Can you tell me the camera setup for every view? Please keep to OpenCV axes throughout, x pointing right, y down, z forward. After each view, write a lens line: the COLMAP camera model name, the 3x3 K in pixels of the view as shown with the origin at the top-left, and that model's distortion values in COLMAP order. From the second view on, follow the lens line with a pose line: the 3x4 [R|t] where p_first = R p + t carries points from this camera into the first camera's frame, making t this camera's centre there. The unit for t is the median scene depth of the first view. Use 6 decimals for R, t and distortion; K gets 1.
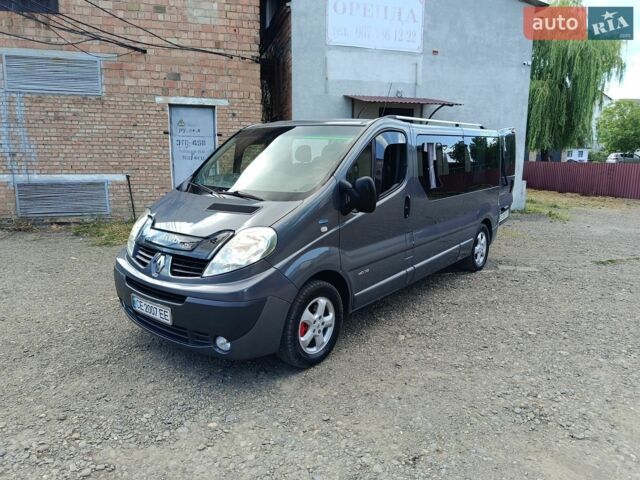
lens RADIAL K [[461.2, 0, 320.0], [0, 461.2, 240.0], [0, 0, 1]] dist [-0.005164, -0.004797]
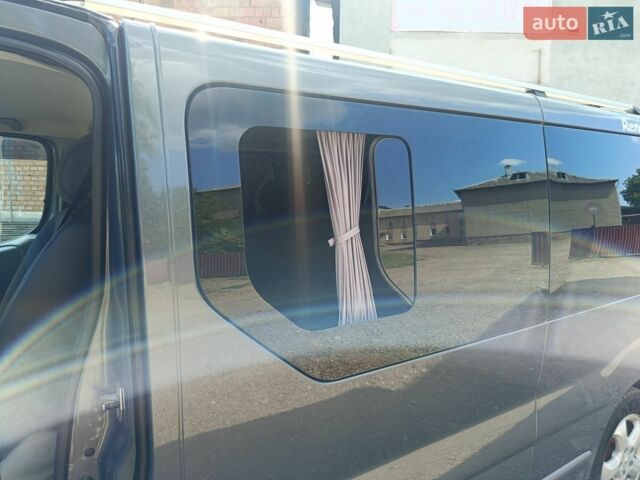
lens RADIAL K [[461.2, 0, 320.0], [0, 461.2, 240.0], [0, 0, 1]] dist [-0.005164, -0.004797]
pose [[0.949075, 0.042632, -0.312152, 0.153115], [-0.068190, 0.995113, -0.071420, -0.069442], [0.307582, 0.089068, 0.947344, 0.390184]]
